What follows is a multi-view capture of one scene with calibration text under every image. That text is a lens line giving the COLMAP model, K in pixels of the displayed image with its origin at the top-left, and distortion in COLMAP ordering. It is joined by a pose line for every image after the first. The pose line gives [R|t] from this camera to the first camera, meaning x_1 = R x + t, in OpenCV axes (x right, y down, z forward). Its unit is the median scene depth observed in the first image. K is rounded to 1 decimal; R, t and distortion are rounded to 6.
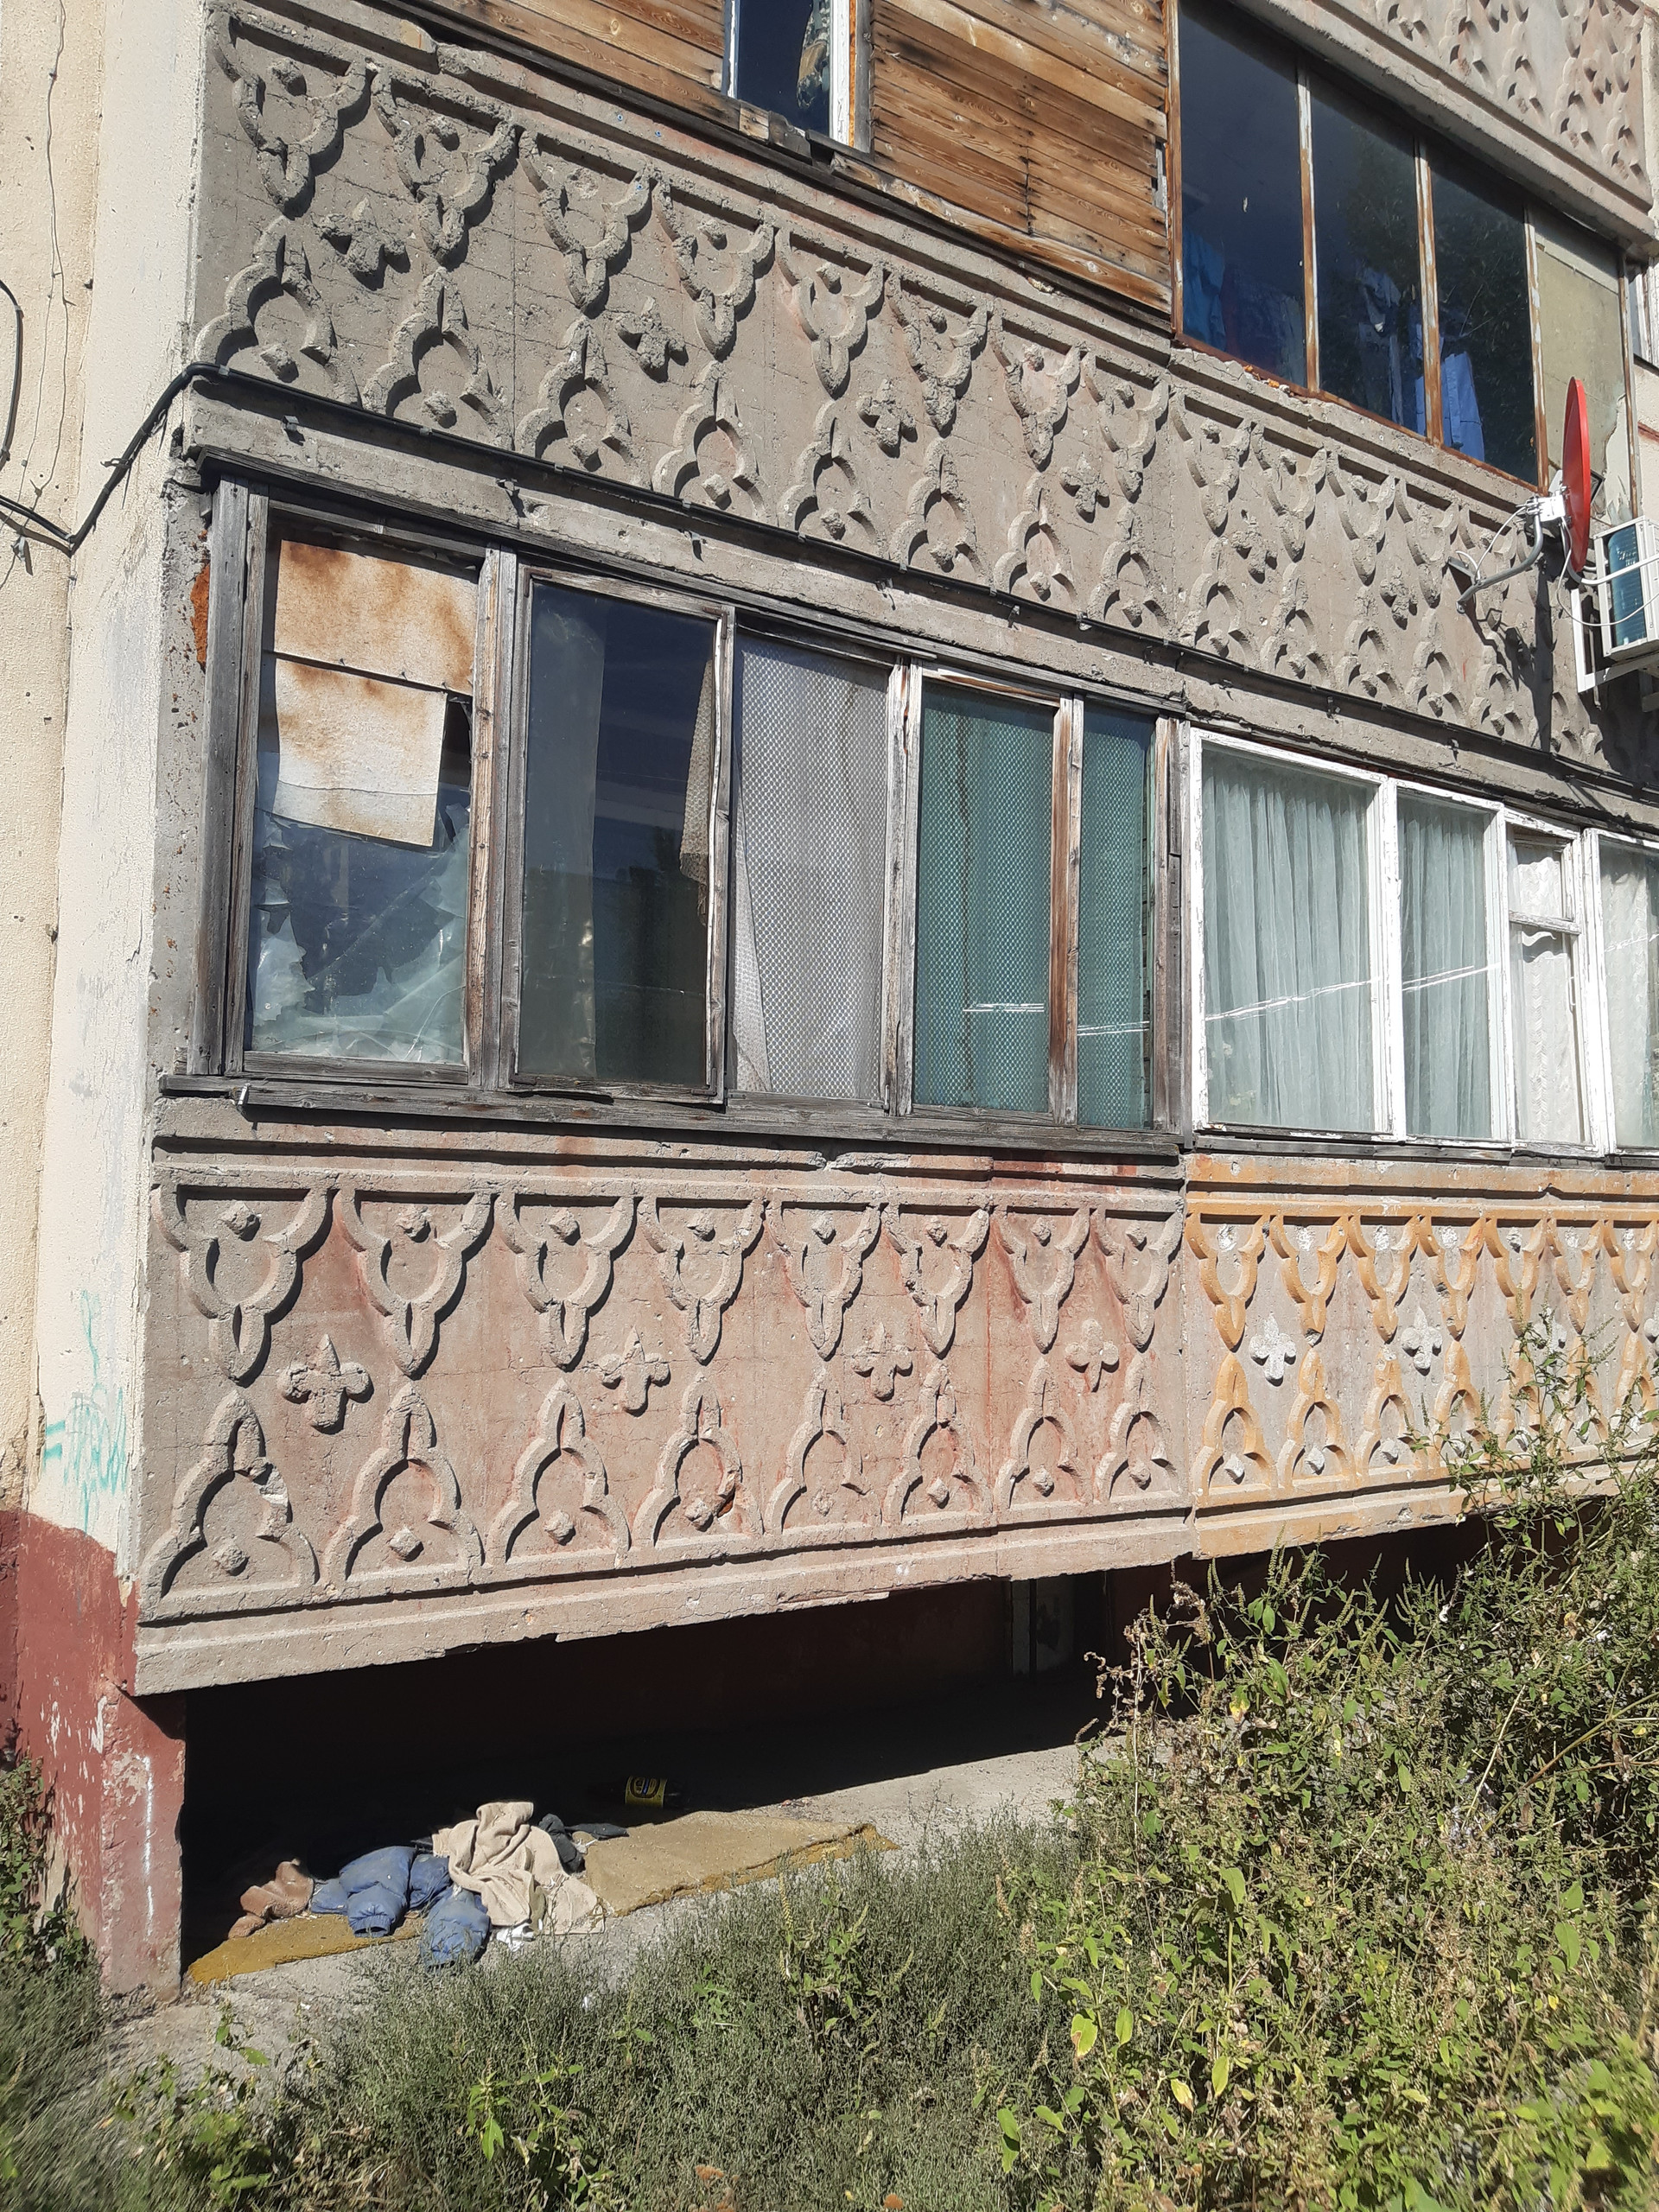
lens RADIAL K [[1764.8, 0, 829.5], [0, 1764.8, 1106.0], [0, 0, 1]] dist [0.097718, -0.183338]
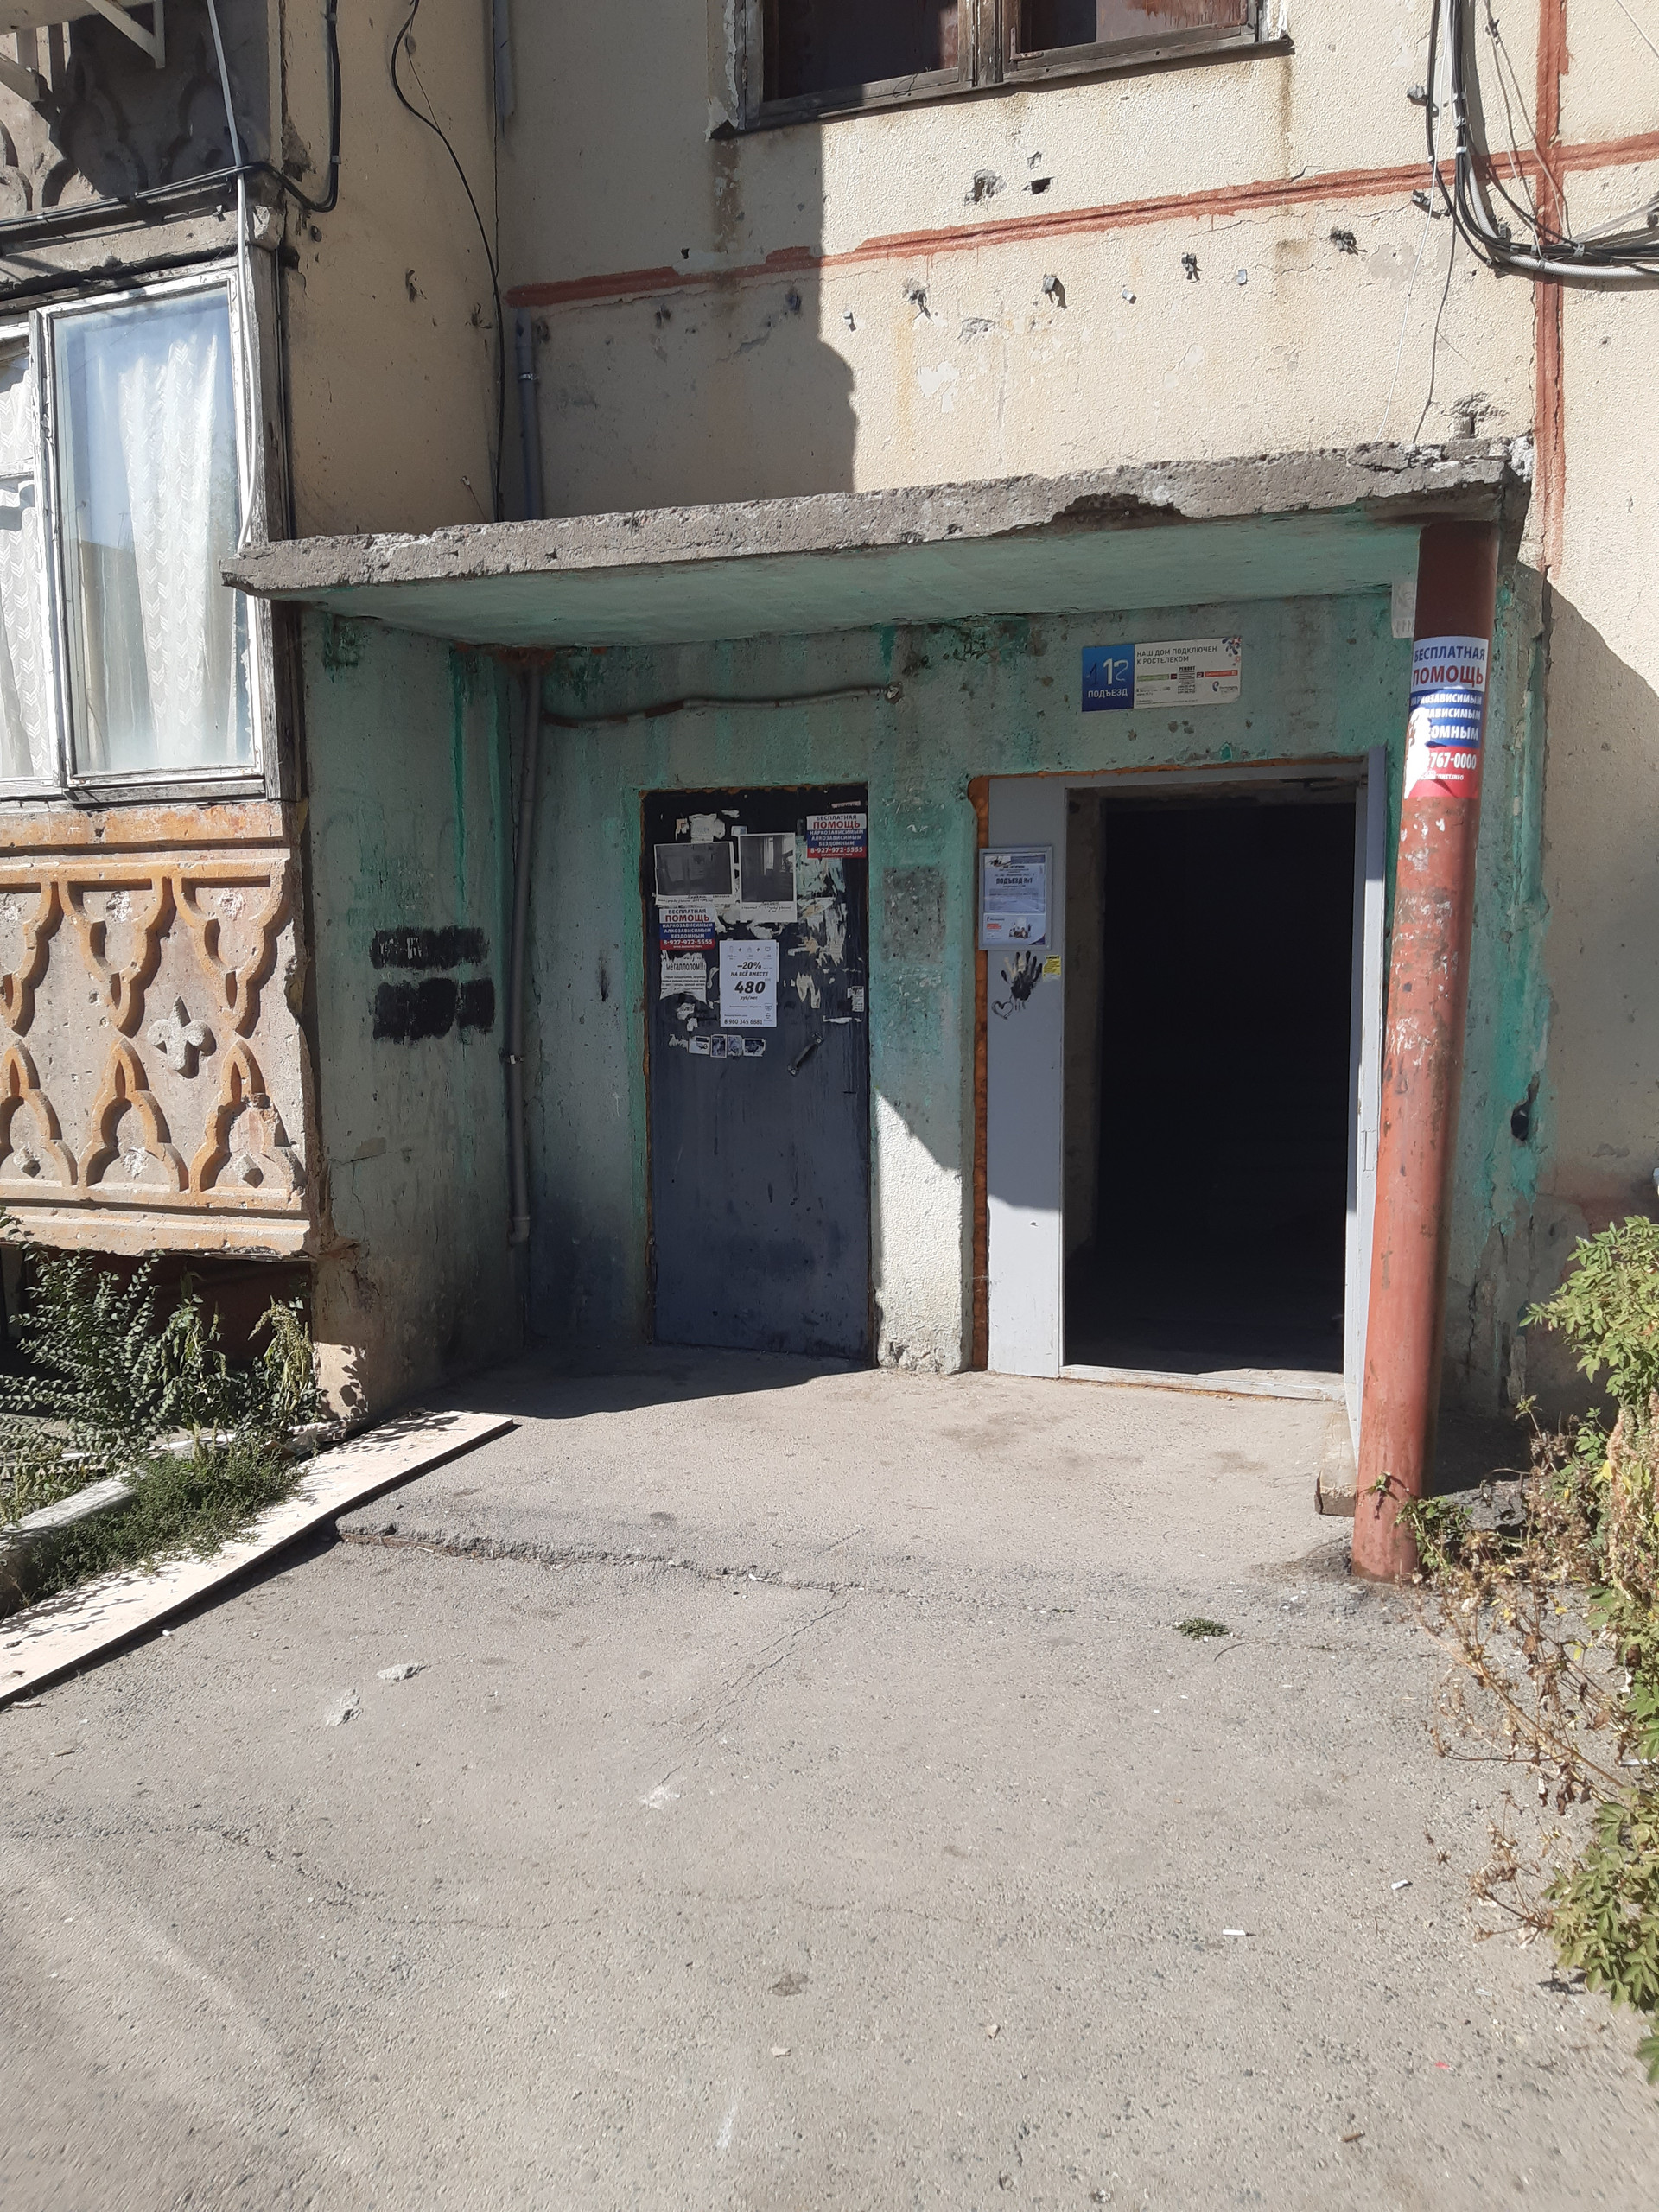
lens RADIAL K [[1764.8, 0, 829.5], [0, 1764.8, 1106.0], [0, 0, 1]] dist [0.097718, -0.183338]
pose [[0.544742, 0.075133, -0.835231, 2.174417], [0.088563, 0.985254, 0.146390, 0.134114], [0.833914, -0.153716, 0.530055, 1.540997]]
